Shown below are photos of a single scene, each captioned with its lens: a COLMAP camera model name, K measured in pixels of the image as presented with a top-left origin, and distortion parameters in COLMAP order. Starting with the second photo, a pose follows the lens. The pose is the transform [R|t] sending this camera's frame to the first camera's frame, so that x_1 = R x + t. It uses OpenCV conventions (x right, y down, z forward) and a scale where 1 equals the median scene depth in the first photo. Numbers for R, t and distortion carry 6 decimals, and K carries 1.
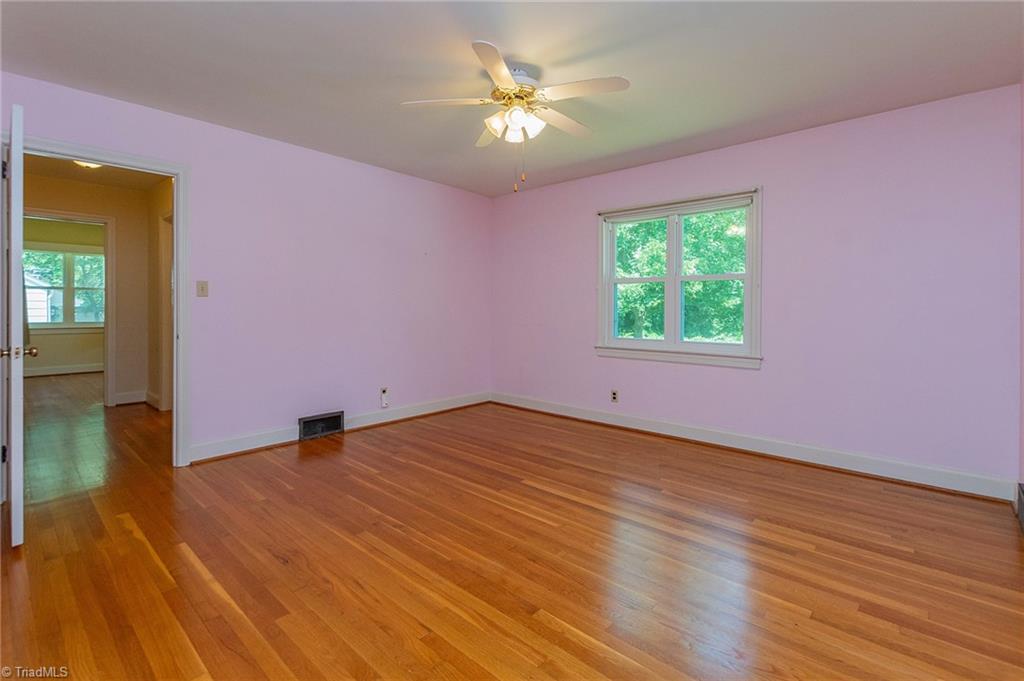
lens RADIAL K [[461.5, 0, 512.2], [0, 461.5, 305.7], [0, 0, 1]] dist [0.001239, 0.000142]
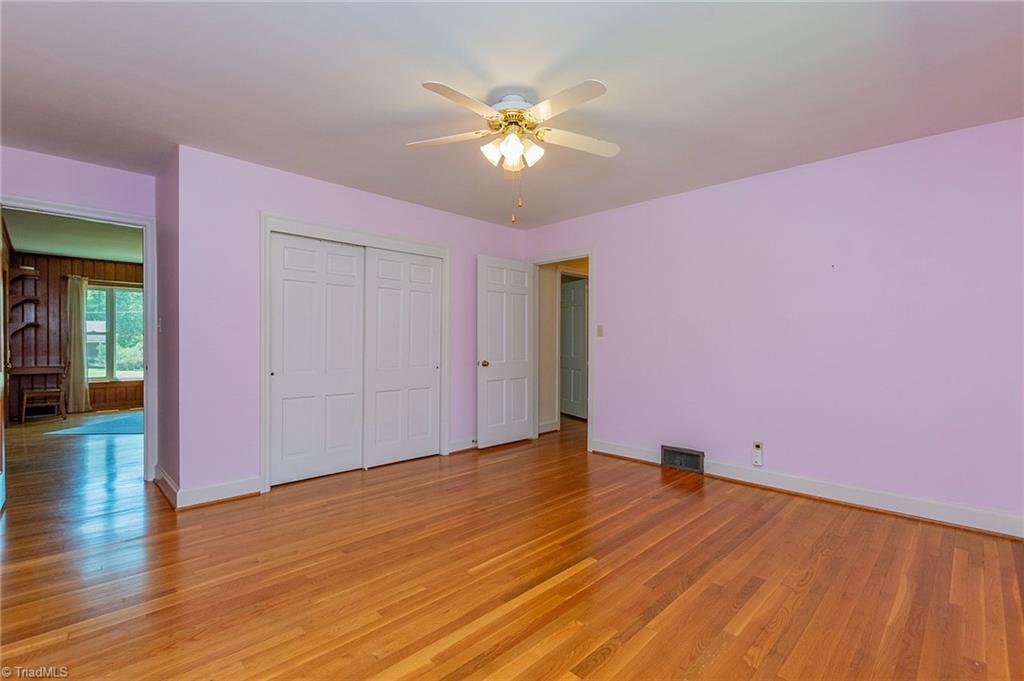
lens RADIAL K [[465.7, 0, 518.4], [0, 465.7, 334.4], [0, 0, 1]] dist [0.002618, 0.000248]
pose [[-0.052794, -0.021555, -0.998373, 0.883021], [0.000806, 0.999766, -0.021628, 0.008398], [0.998605, -0.001947, -0.052765, 0.958113]]
